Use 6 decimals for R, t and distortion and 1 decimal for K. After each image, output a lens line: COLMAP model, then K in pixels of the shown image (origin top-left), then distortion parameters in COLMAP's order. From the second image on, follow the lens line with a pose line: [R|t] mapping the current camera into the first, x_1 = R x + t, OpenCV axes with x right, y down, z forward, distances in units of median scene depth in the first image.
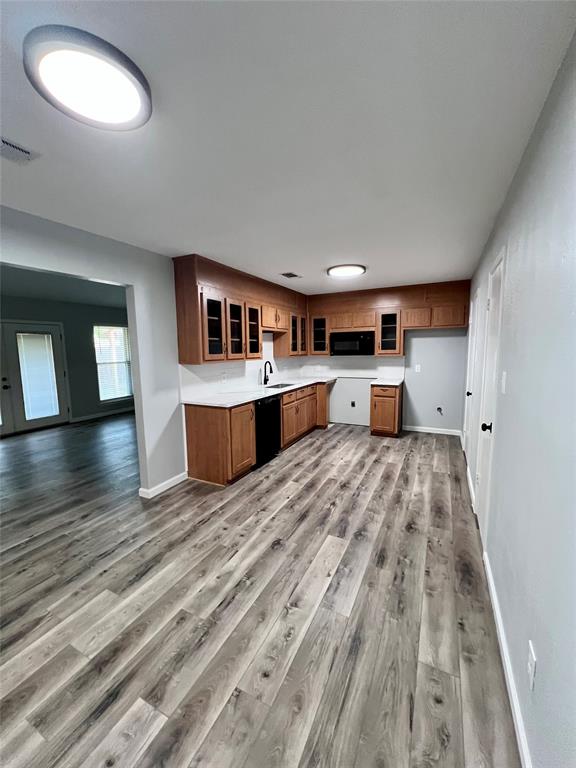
lens RADIAL K [[310.7, 0, 291.7], [0, 310.7, 385.3], [0, 0, 1]] dist [-0.002098, 0.000359]
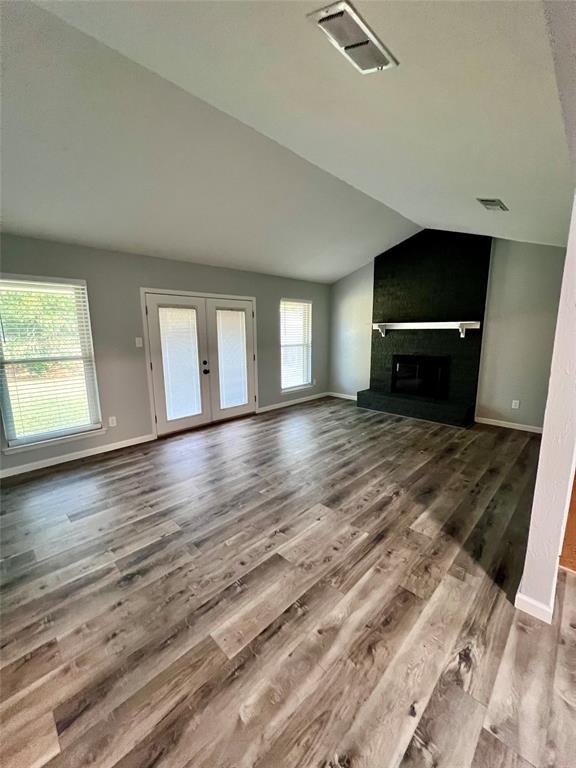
lens RADIAL K [[310.7, 0, 286.5], [0, 310.7, 383.1], [0, 0, 1]] dist [-0.002098, 0.000359]
pose [[0.947476, 0.057767, -0.314568, -0.710322], [-0.042382, 0.997557, 0.055534, -0.034459], [0.317008, -0.039285, 0.947609, 0.391370]]
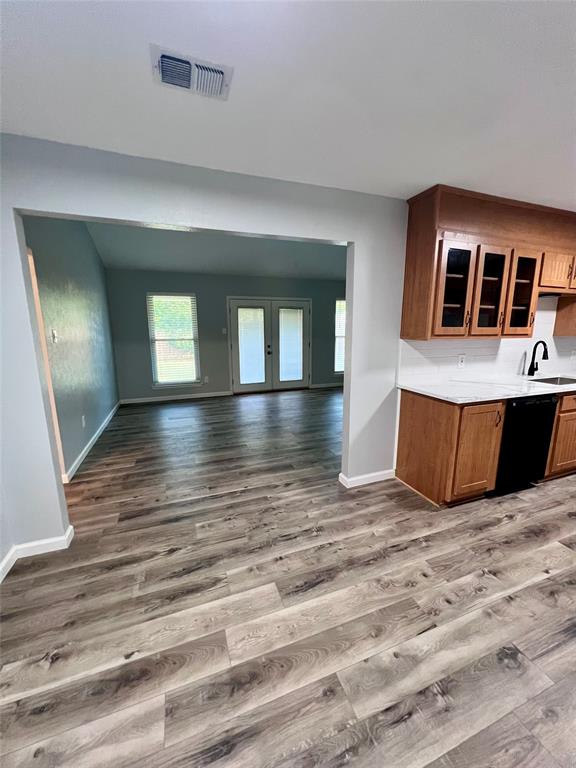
lens RADIAL K [[310.7, 0, 287.9], [0, 310.7, 382.9], [0, 0, 1]] dist [-0.002098, 0.000359]
pose [[0.728889, 0.134136, -0.671363, -0.021518], [-0.090414, 0.990890, 0.099815, -0.009808], [0.678636, -0.012053, 0.734376, 0.222262]]
